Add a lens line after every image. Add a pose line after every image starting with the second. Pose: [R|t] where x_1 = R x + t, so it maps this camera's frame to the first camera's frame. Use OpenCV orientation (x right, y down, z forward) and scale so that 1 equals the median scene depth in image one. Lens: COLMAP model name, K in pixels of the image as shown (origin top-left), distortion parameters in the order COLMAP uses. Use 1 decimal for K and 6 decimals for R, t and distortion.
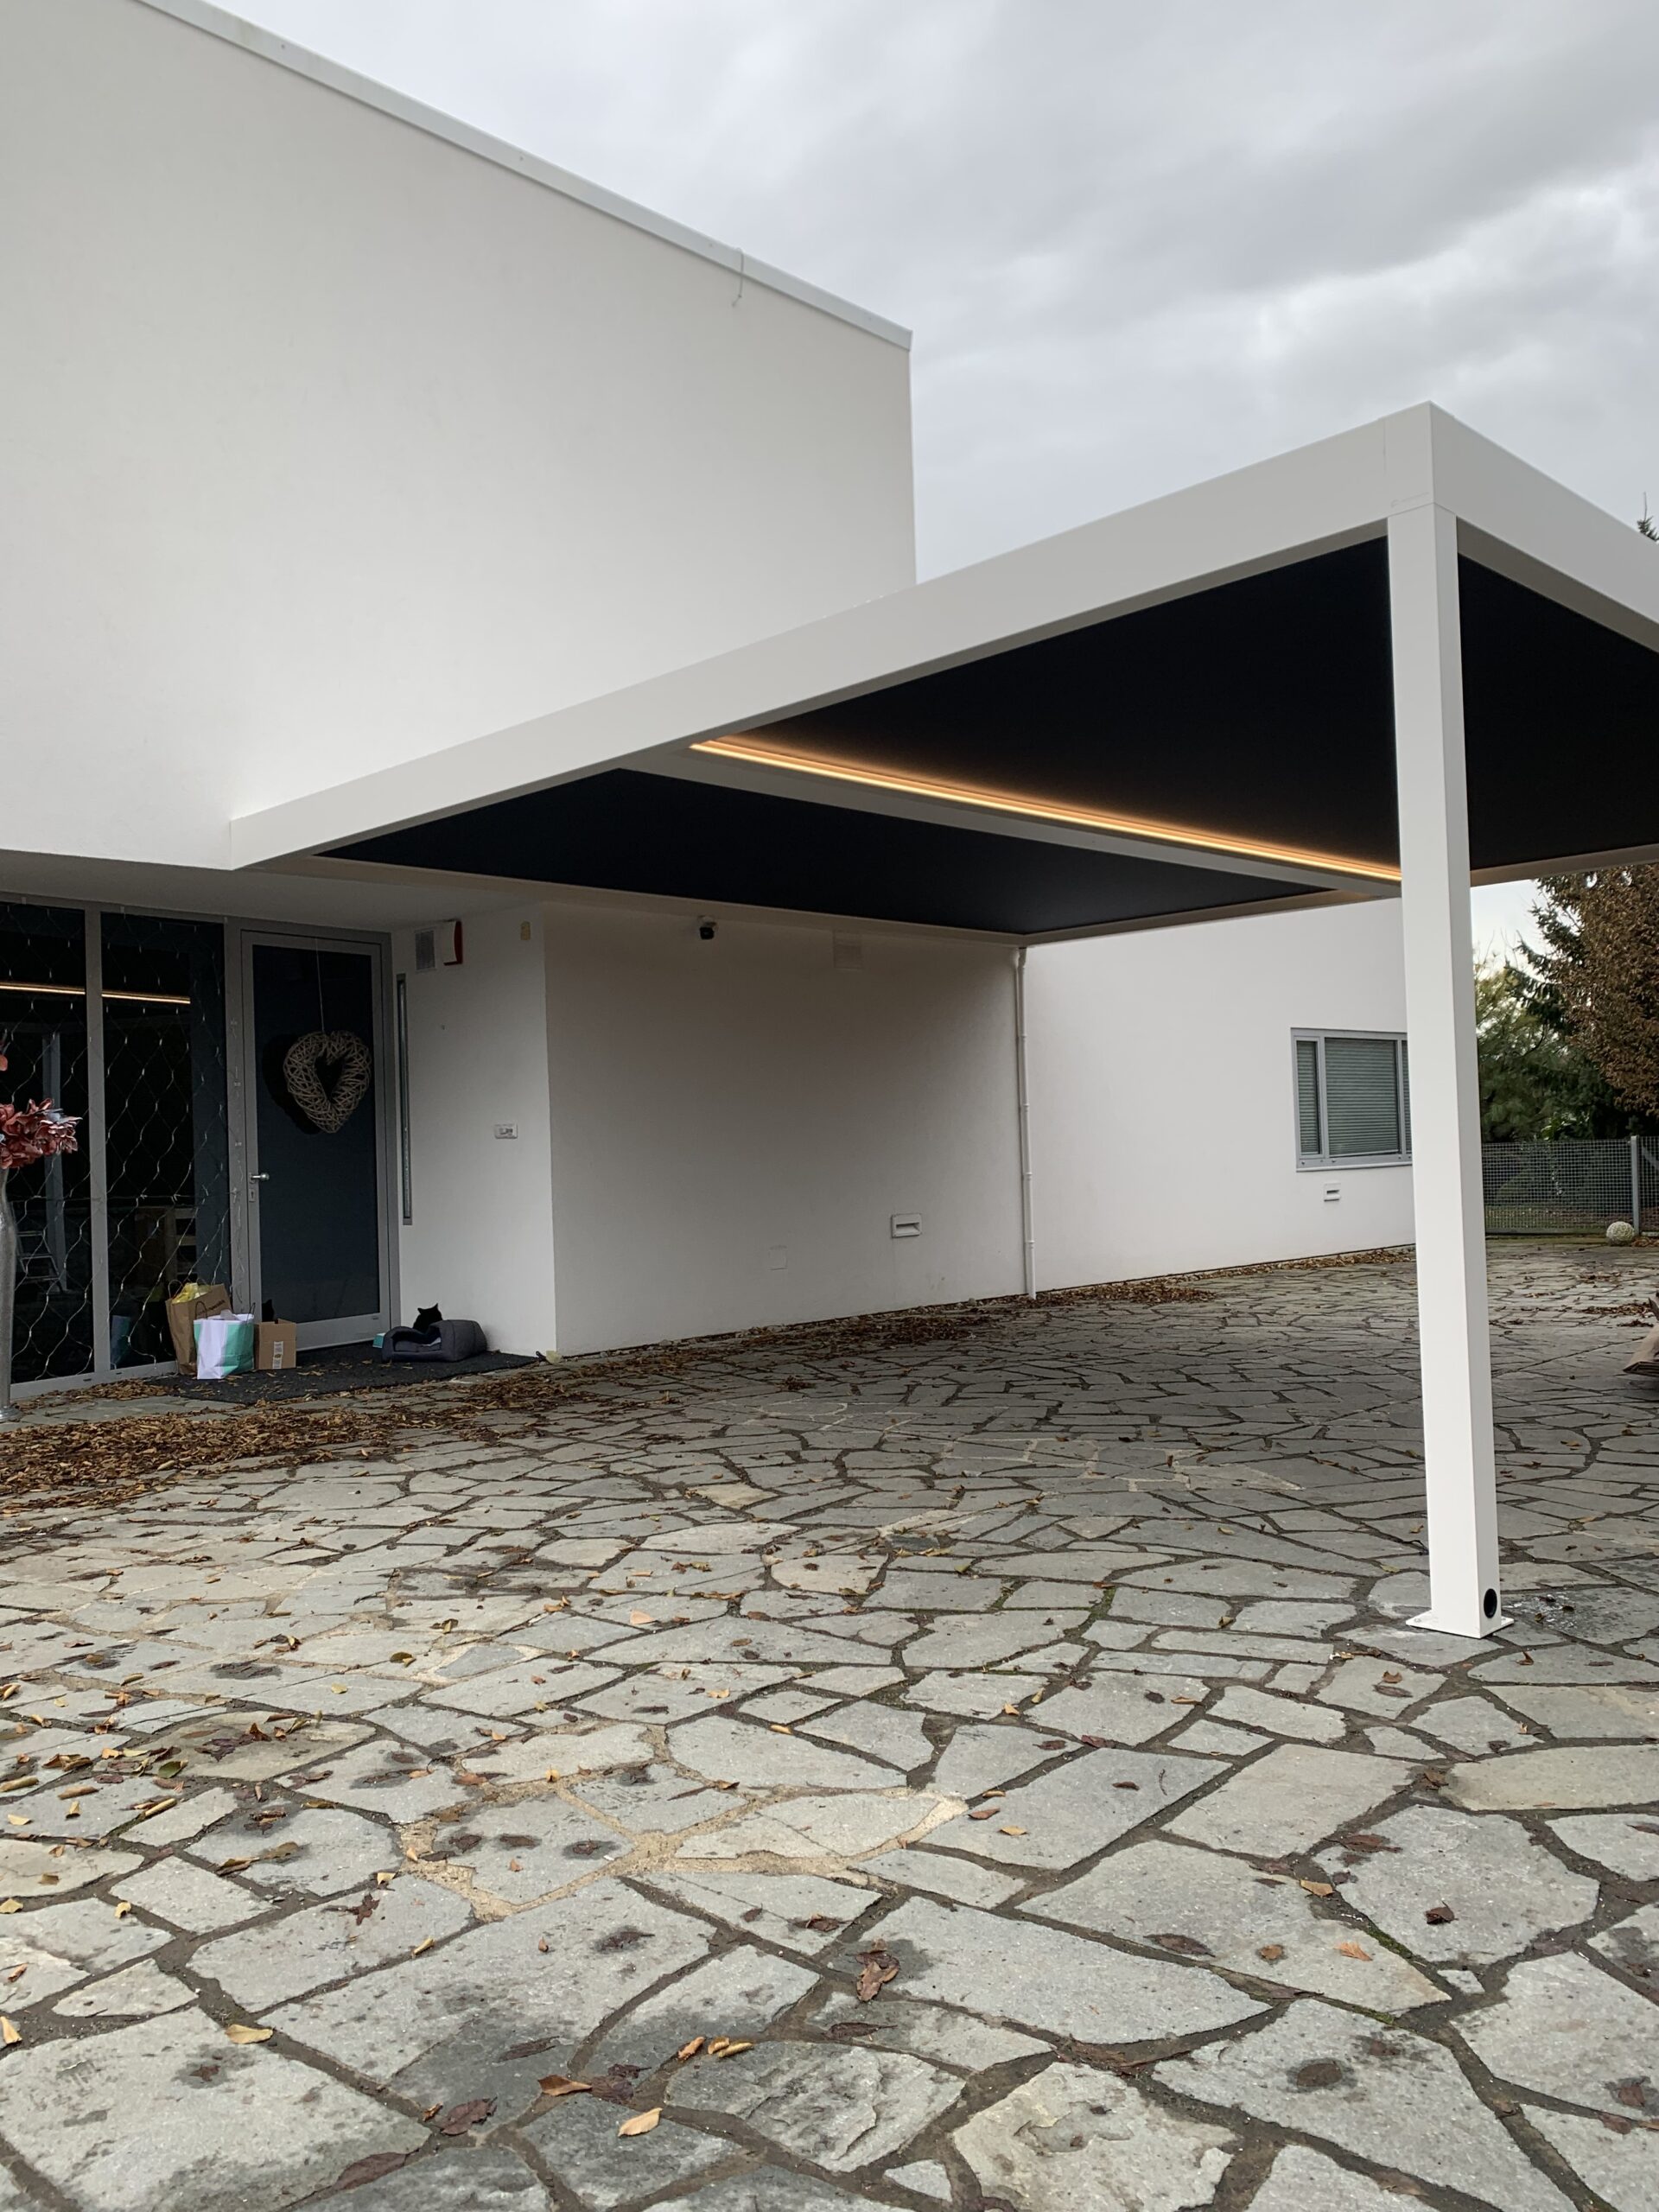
lens RADIAL K [[1678.7, 0, 829.5], [0, 1678.7, 1106.0], [0, 0, 1]] dist [-0.000105, -0.000154]
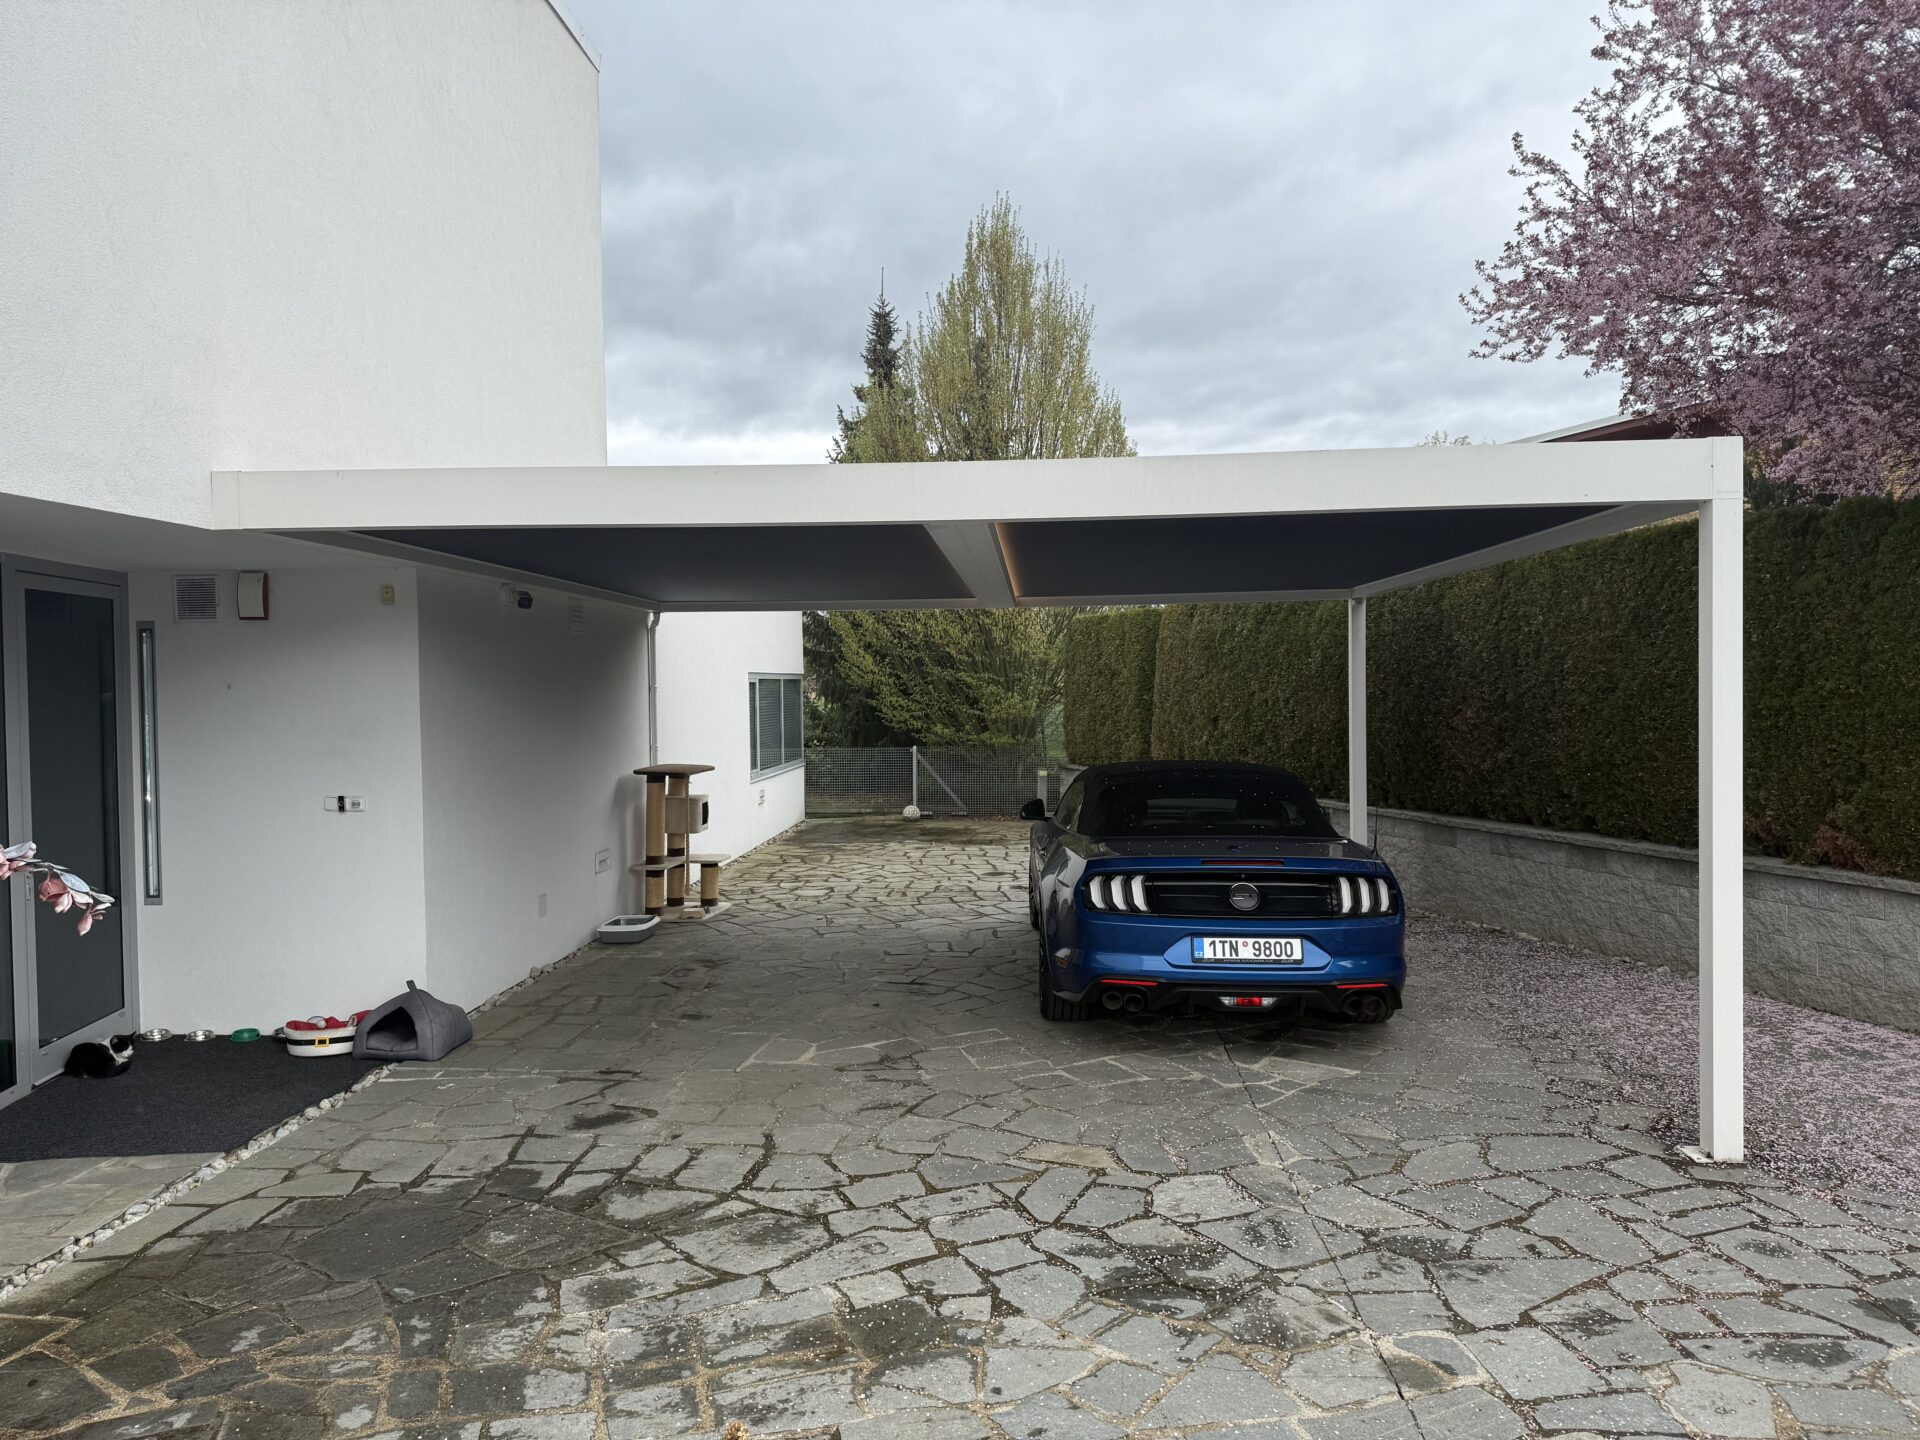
lens RADIAL K [[1357.3, 0, 960.0], [0, 1357.3, 720.0], [0, 0, 1]] dist [0.005279, 0.000405]
pose [[0.738400, 0.002129, 0.674359, -0.455490], [-0.025392, 0.999374, 0.024648, -0.060176], [-0.673884, -0.035323, 0.737992, 0.205771]]
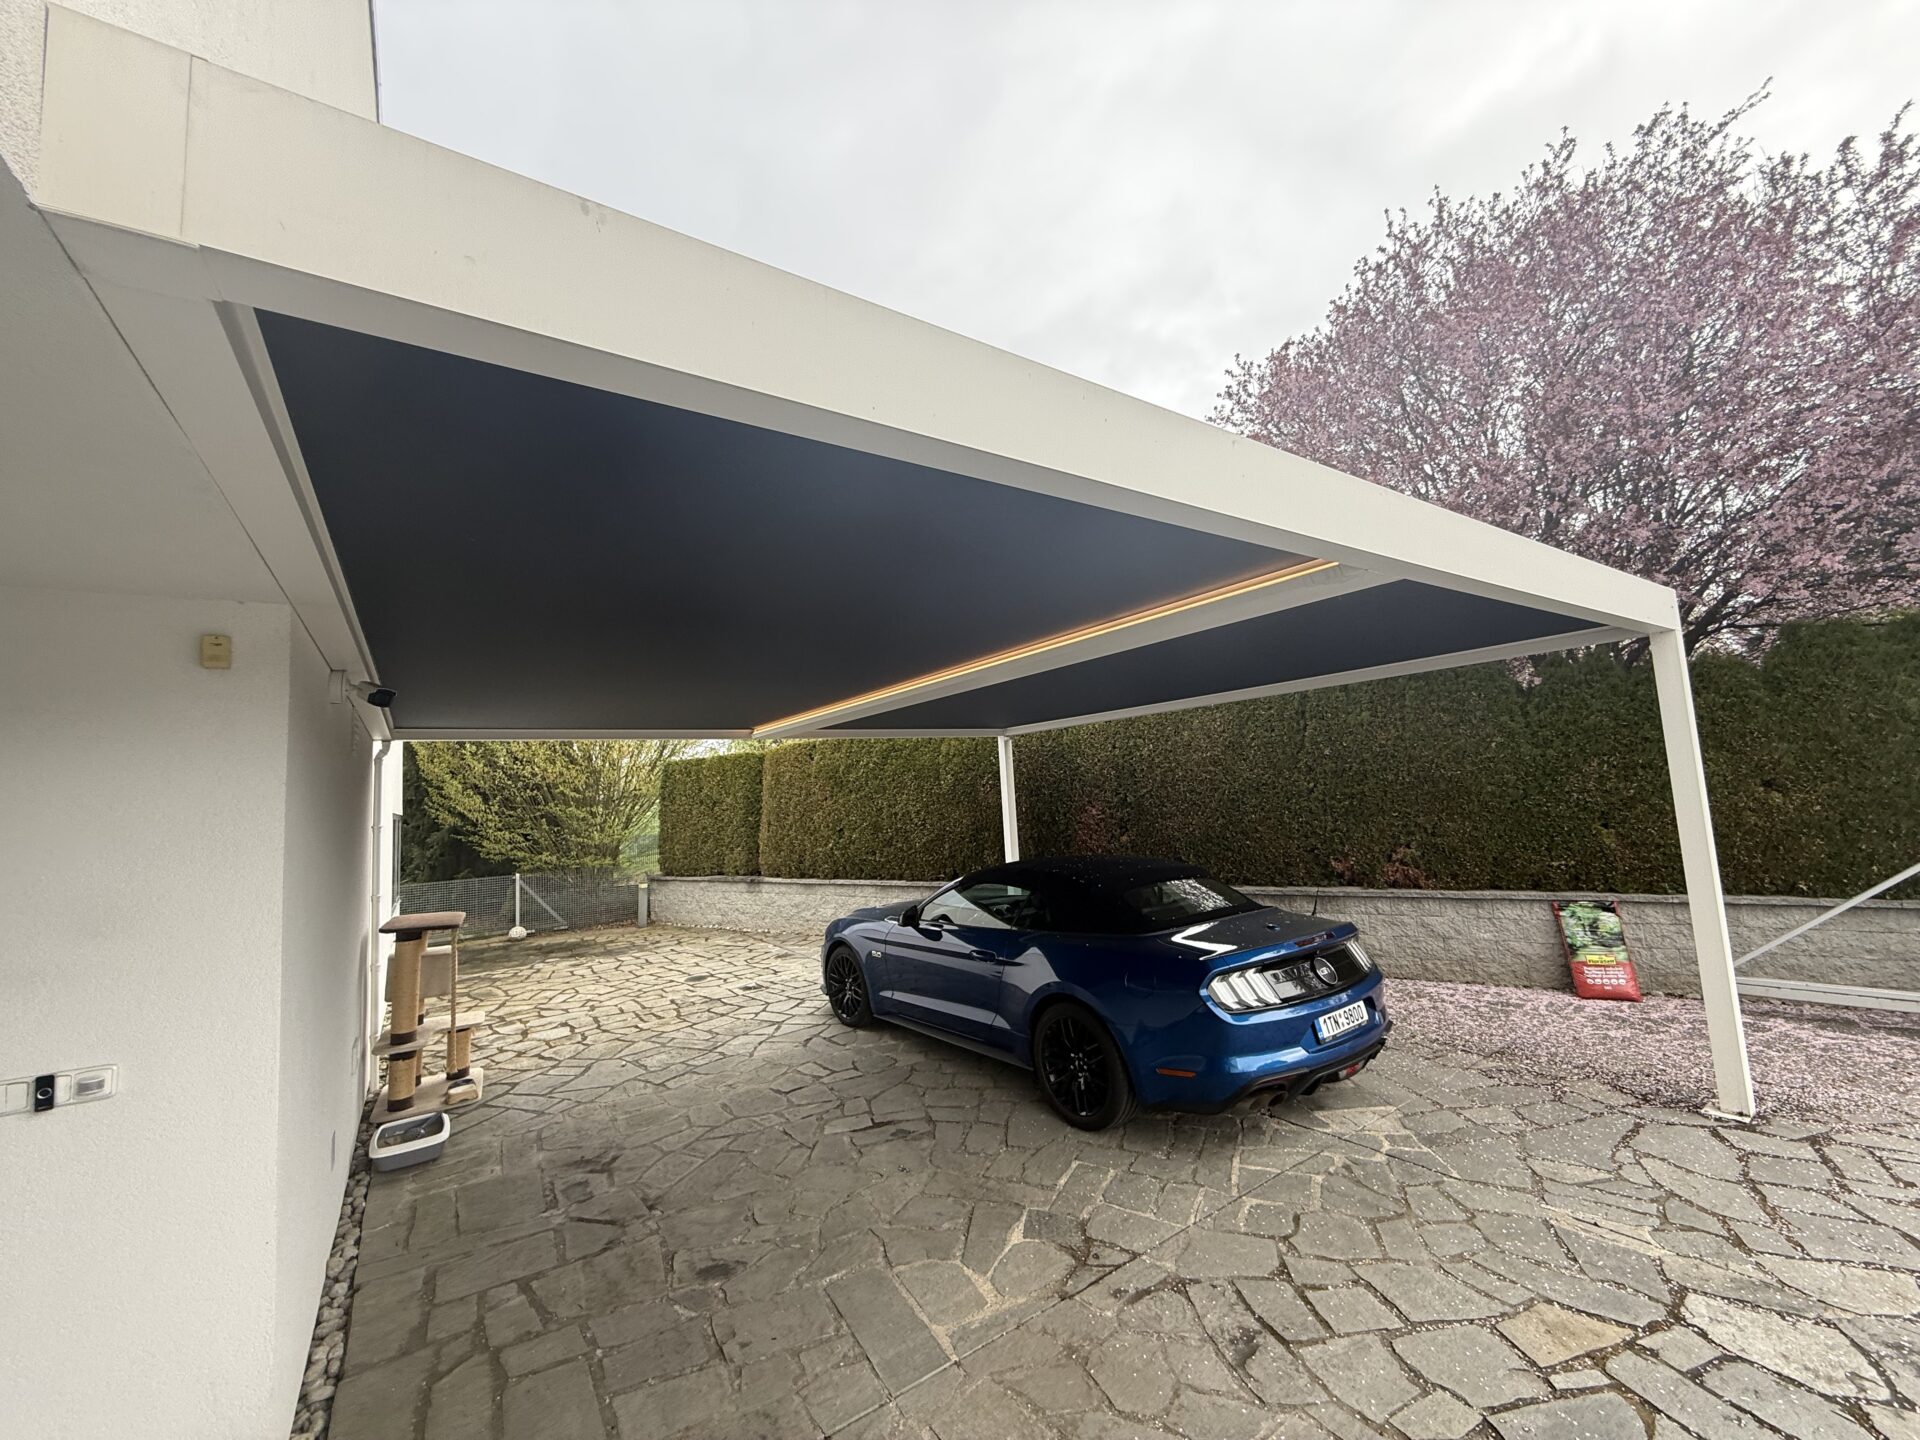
lens RADIAL K [[769.3, 0, 960.0], [0, 769.3, 720.0], [0, 0, 1]] dist [-0.000736, 0.000379]
pose [[0.156039, 0.114760, 0.981062, -0.357260], [0.028741, 0.992280, -0.120644, -0.051437], [-0.987333, 0.047022, 0.151536, 0.747561]]
